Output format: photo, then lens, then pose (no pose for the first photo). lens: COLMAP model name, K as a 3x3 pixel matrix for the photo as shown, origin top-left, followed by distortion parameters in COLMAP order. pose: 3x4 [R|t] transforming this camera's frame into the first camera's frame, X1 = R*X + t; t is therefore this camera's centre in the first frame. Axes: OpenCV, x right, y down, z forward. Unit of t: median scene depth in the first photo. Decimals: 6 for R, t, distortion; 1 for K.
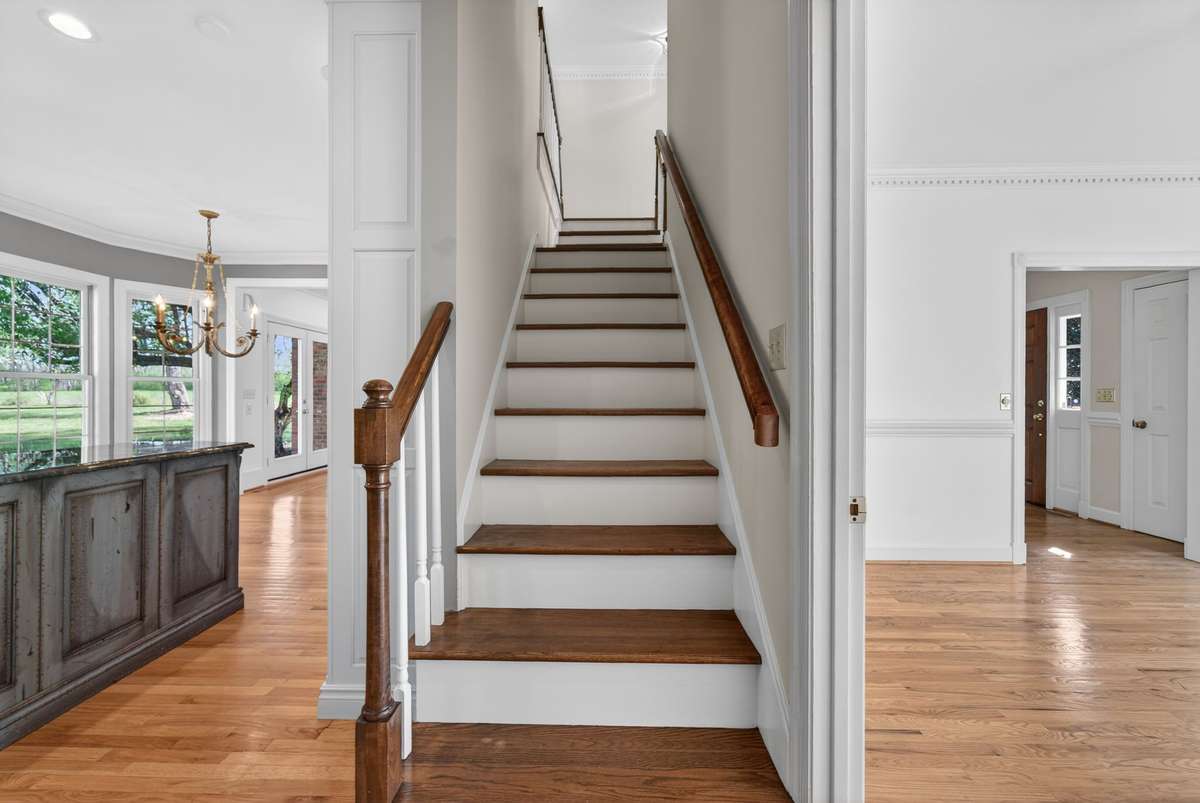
lens RADIAL K [[485.4, 0, 598.5], [0, 485.4, 392.5], [0, 0, 1]] dist [-0.000747, 0.004055]
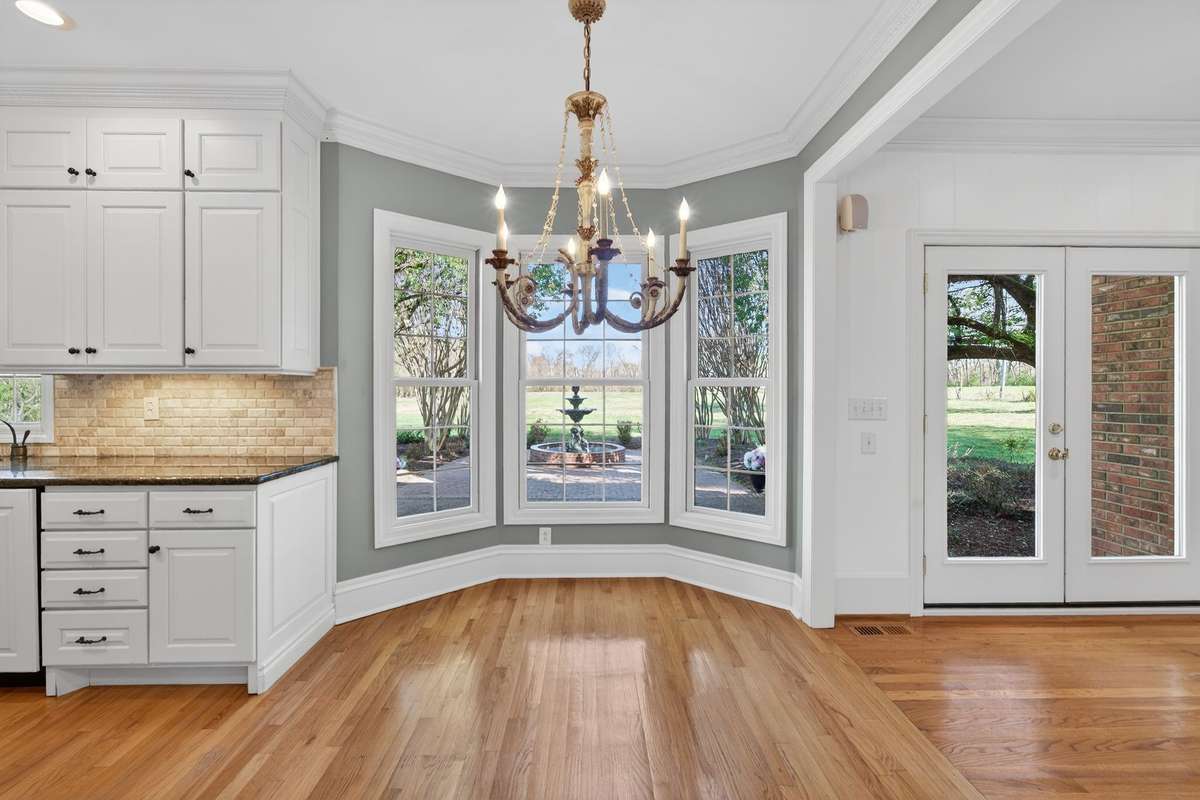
lens RADIAL K [[485.4, 0, 598.5], [0, 485.4, 391.0], [0, 0, 1]] dist [-0.000747, 0.004055]
pose [[0.042057, 0.003907, -0.999108, -0.222799], [0.004438, 0.999982, 0.004097, -0.015733], [0.999105, -0.004606, 0.042039, 0.609999]]
